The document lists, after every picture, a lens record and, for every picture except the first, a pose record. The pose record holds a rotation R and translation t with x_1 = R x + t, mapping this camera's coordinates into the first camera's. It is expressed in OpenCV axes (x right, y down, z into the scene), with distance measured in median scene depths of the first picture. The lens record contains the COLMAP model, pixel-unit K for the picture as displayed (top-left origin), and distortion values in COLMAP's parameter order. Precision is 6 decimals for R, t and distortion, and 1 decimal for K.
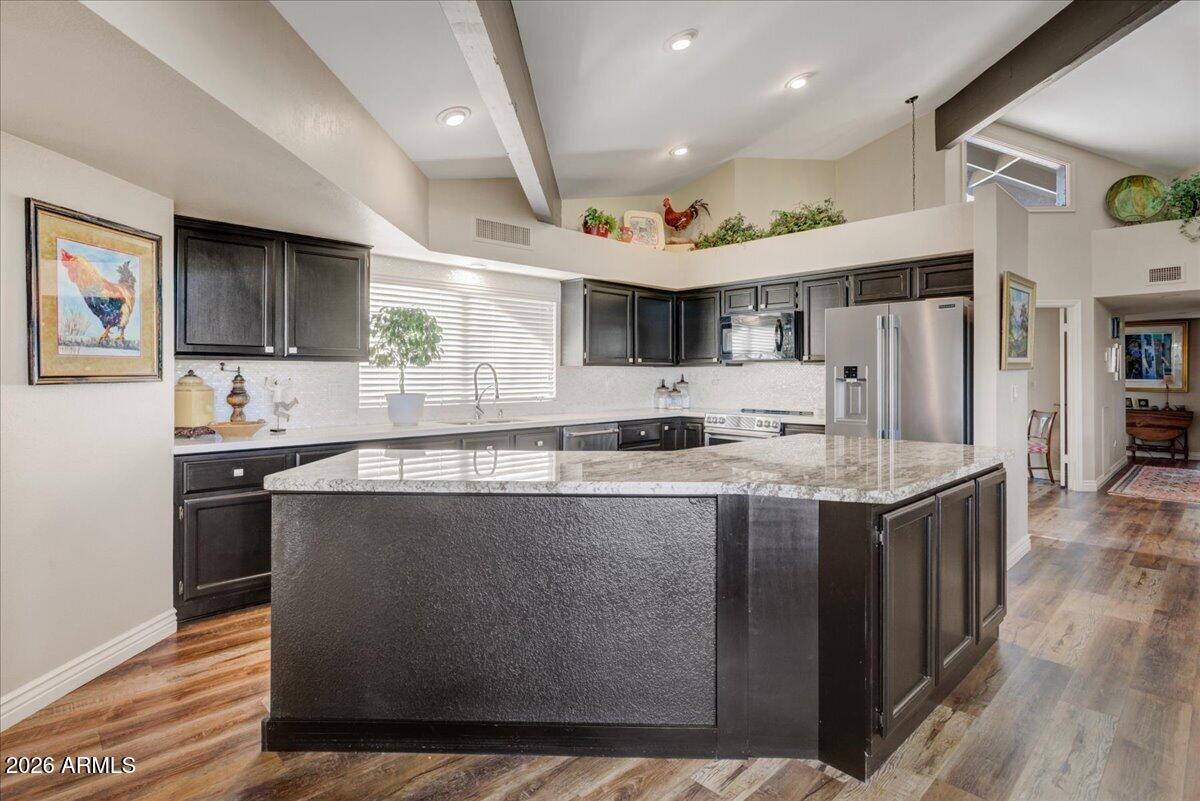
lens RADIAL K [[582.9, 0, 596.7], [0, 582.9, 400.5], [0, 0, 1]] dist [0.000541, 0.000045]
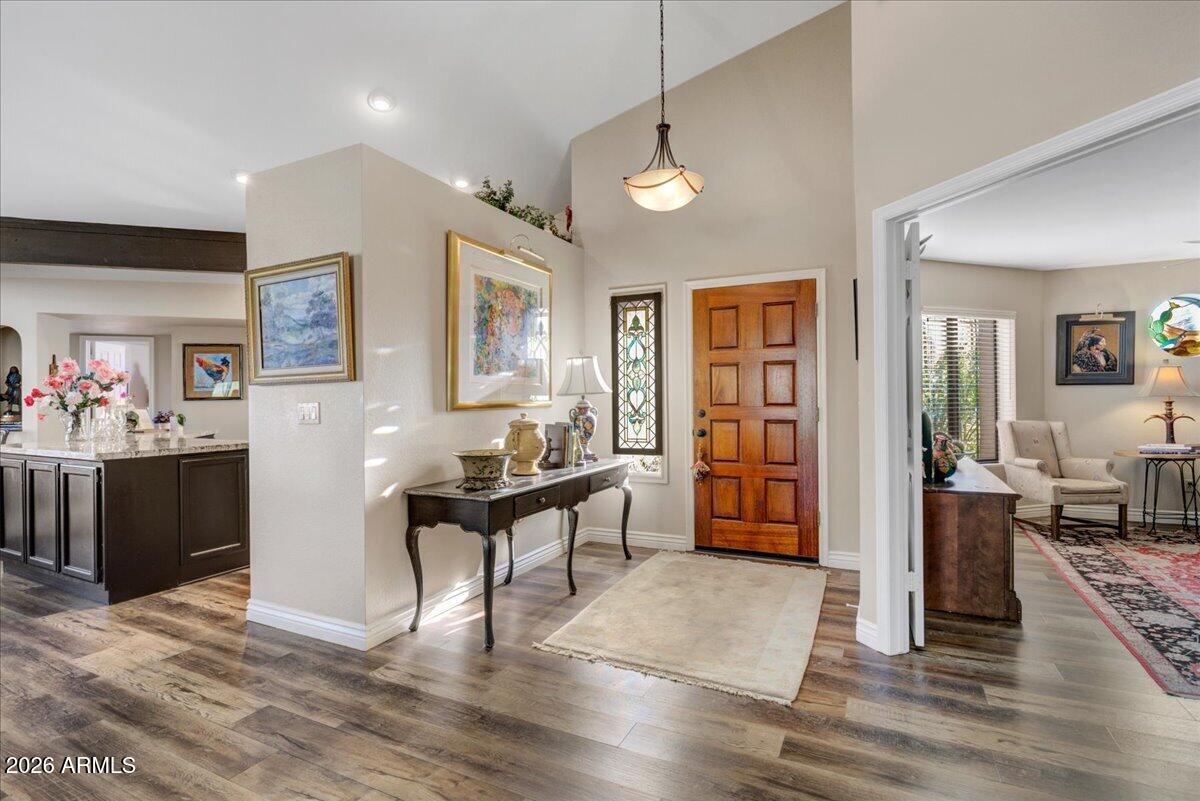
lens RADIAL K [[582.9, 0, 596.7], [0, 582.9, 400.5], [0, 0, 1]] dist [0.000541, 0.000045]
pose [[0.348646, 0.004526, -0.937244, 2.259721], [-0.019985, 0.999797, -0.002606, -0.049580], [0.937041, 0.019639, 0.348665, 1.561135]]
